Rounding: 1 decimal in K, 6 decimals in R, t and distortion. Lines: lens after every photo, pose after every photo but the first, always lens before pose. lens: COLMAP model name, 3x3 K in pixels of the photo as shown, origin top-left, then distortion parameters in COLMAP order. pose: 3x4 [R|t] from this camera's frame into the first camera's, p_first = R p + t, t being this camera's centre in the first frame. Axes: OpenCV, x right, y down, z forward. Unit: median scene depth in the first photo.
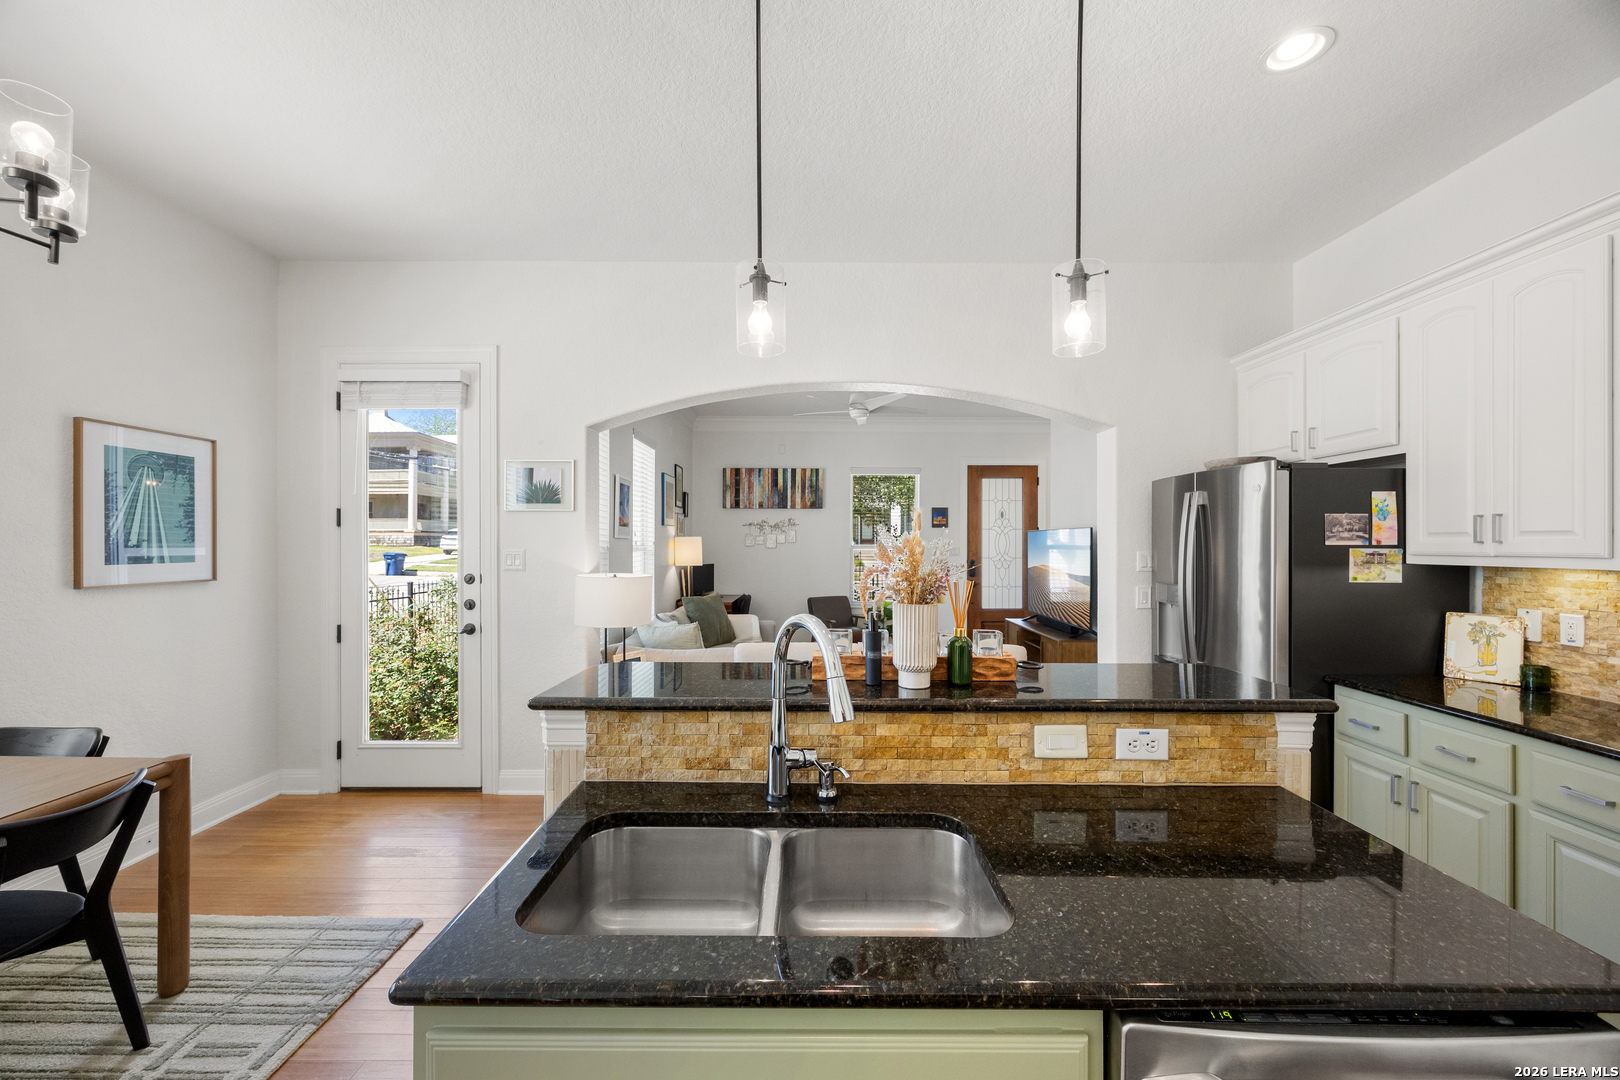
lens RADIAL K [[621.4, 0, 810.0], [0, 621.4, 540.0], [0, 0, 1]] dist [0.000685, 0.000196]
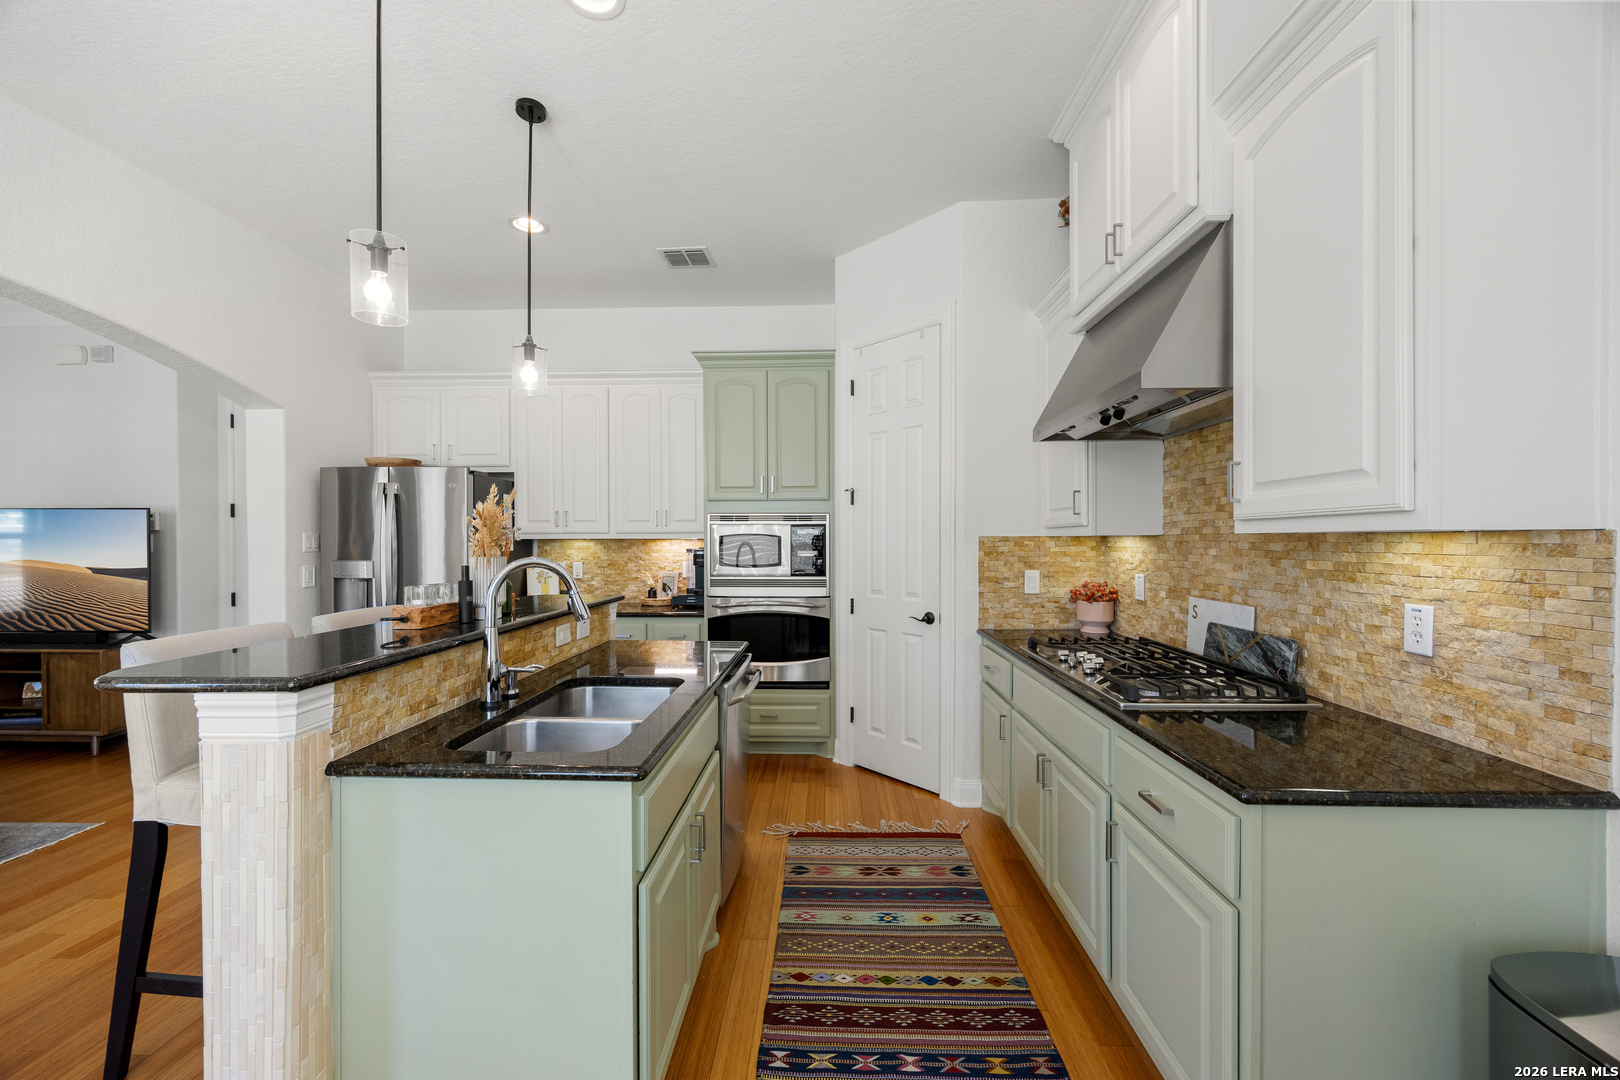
lens RADIAL K [[621.4, 0, 810.0], [0, 621.4, 540.0], [0, 0, 1]] dist [0.000685, 0.000196]
pose [[0.032235, -0.001934, 0.999478, -1.093715], [-0.002988, 0.999993, 0.002031, 0.056805], [-0.999476, -0.003052, 0.032229, 0.249462]]
